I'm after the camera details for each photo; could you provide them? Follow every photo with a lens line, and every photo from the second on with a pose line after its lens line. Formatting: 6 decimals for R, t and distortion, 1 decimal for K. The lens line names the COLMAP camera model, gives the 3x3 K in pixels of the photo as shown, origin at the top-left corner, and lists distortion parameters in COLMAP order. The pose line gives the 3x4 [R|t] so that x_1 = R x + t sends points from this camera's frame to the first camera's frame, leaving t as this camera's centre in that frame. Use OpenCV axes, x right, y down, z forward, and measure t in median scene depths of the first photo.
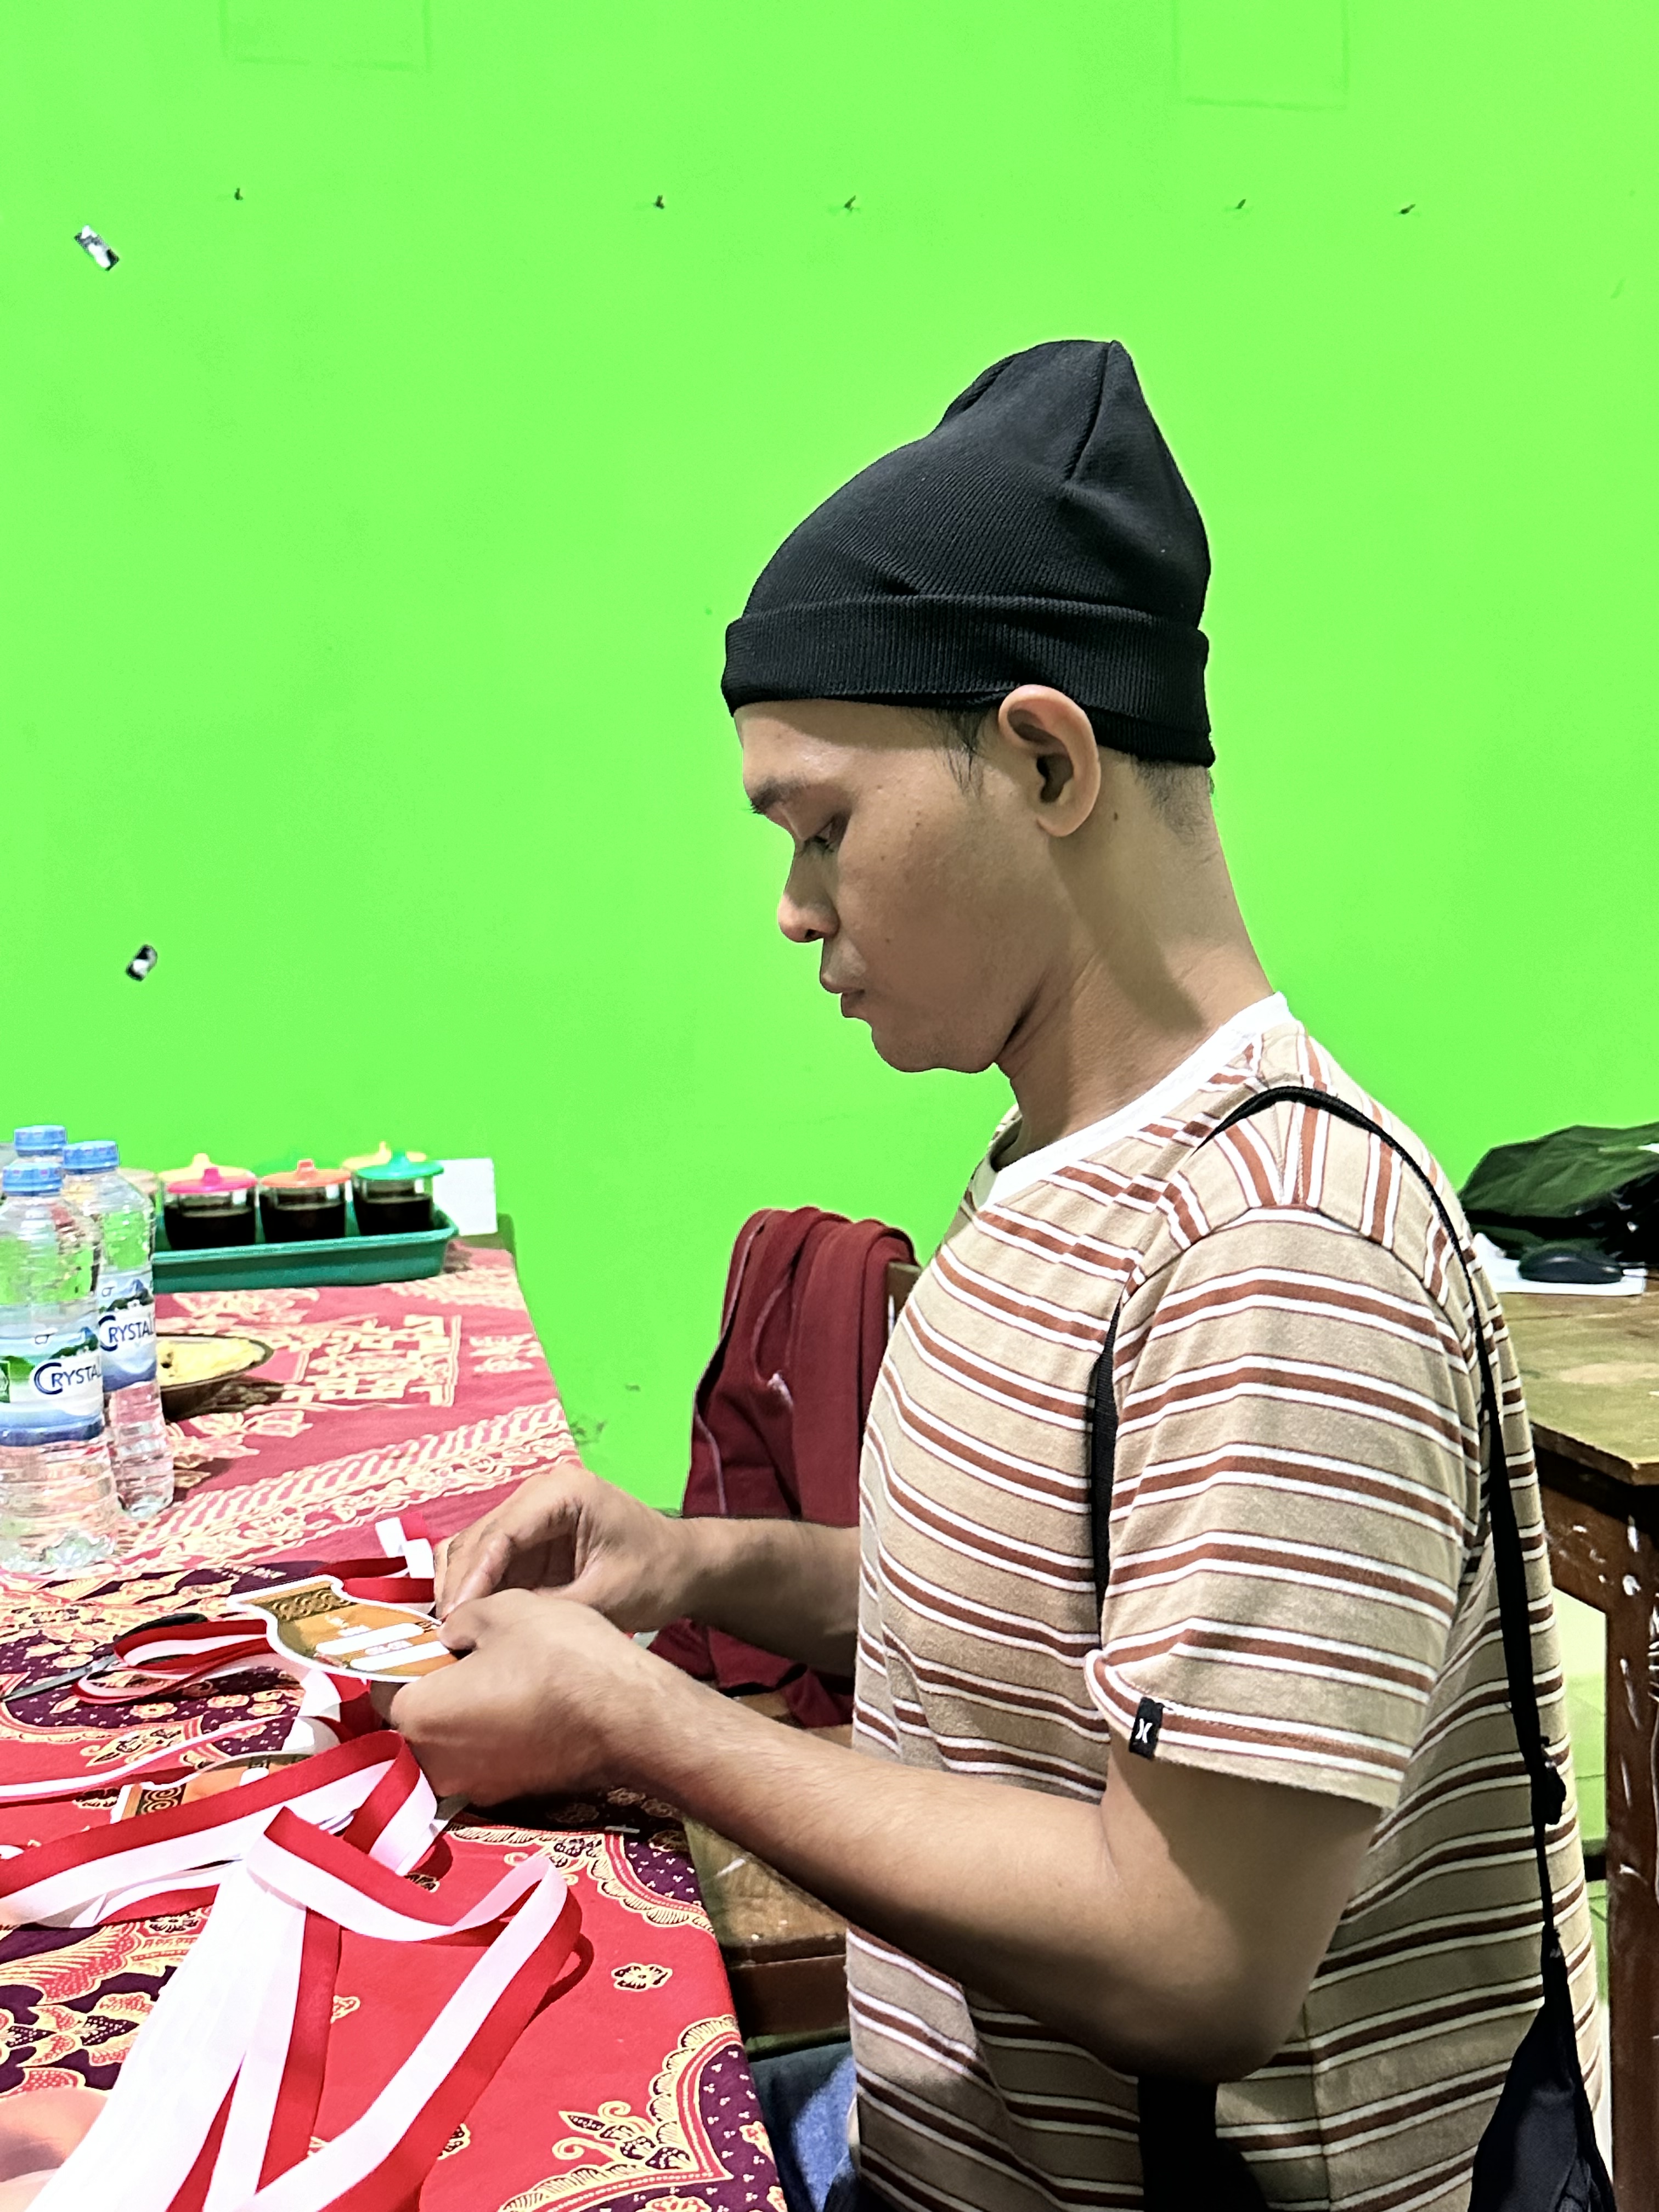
lens RADIAL K [[2432.1, 0, 829.5], [0, 2432.1, 1106.0], [0, 0, 1]] dist [-0.001638, -0.003610]
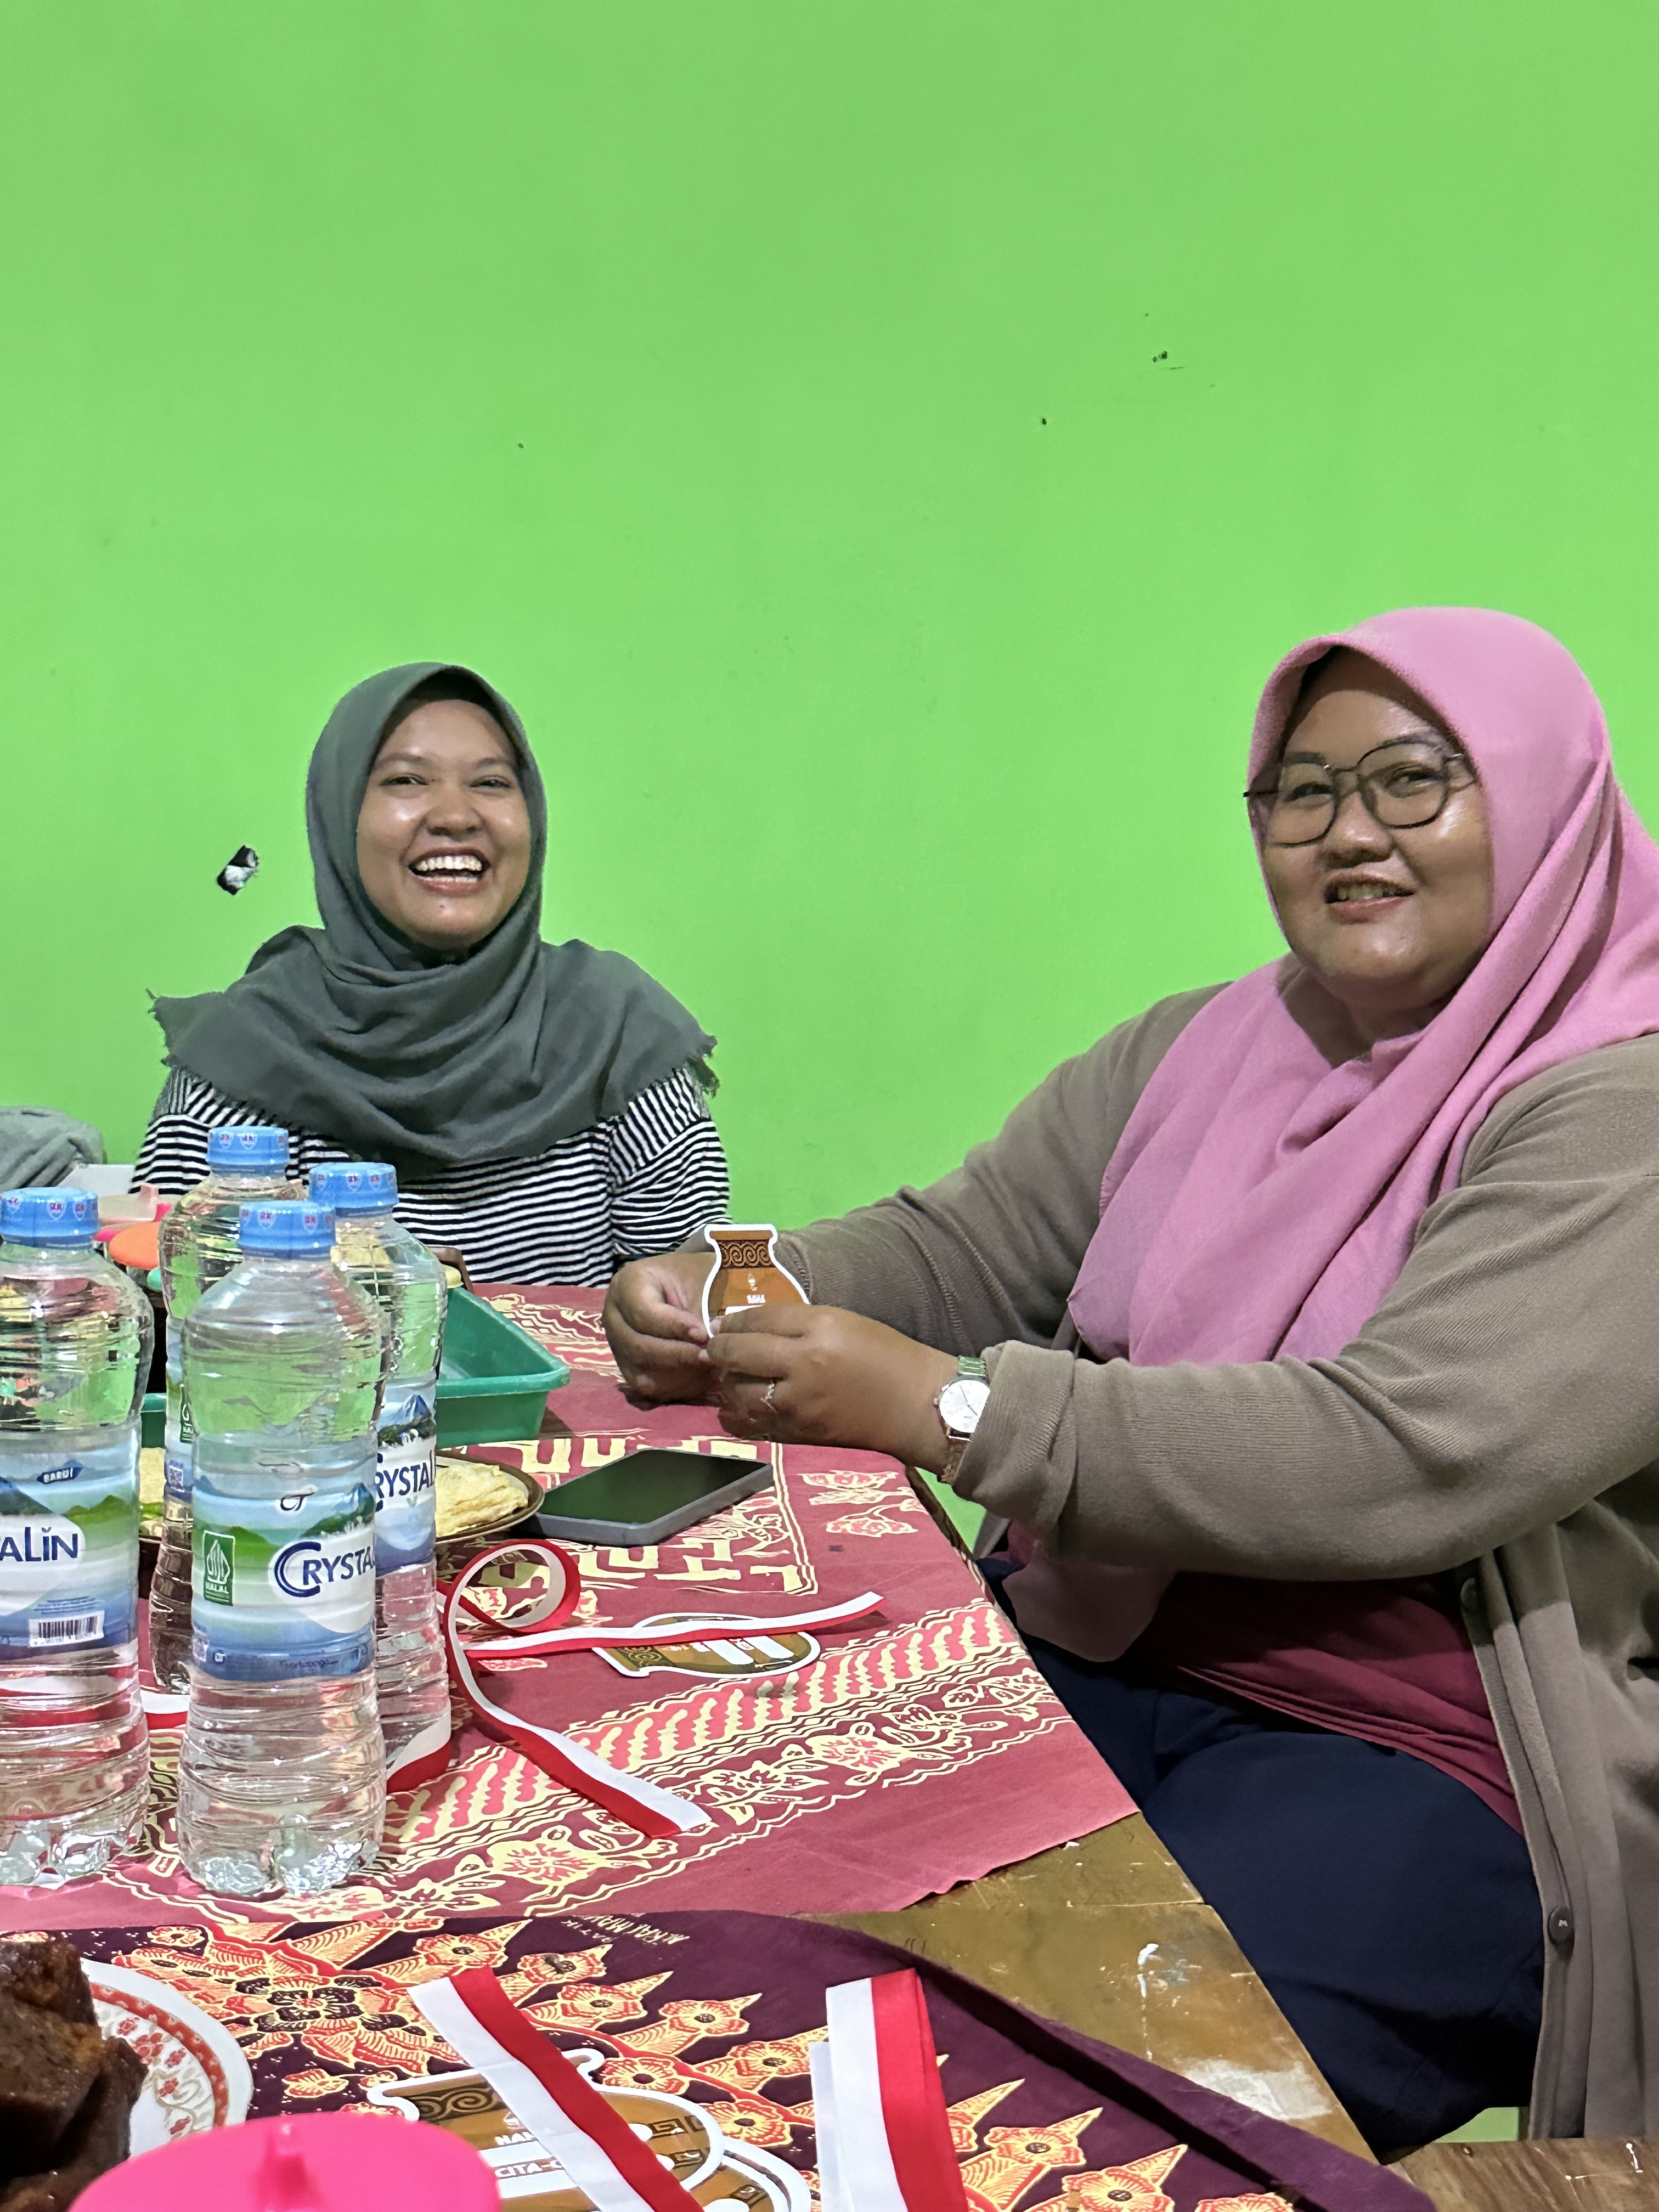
lens RADIAL K [[3116.3, 0, 829.5], [0, 3116.3, 1106.0], [0, 0, 1]] dist [0.018800, 0.070423]
pose [[0.996305, 0.065139, -0.055970, -0.155727], [-0.065017, 0.997876, 0.003995, -0.011645], [0.056111, -0.000341, 0.998424, 0.247257]]
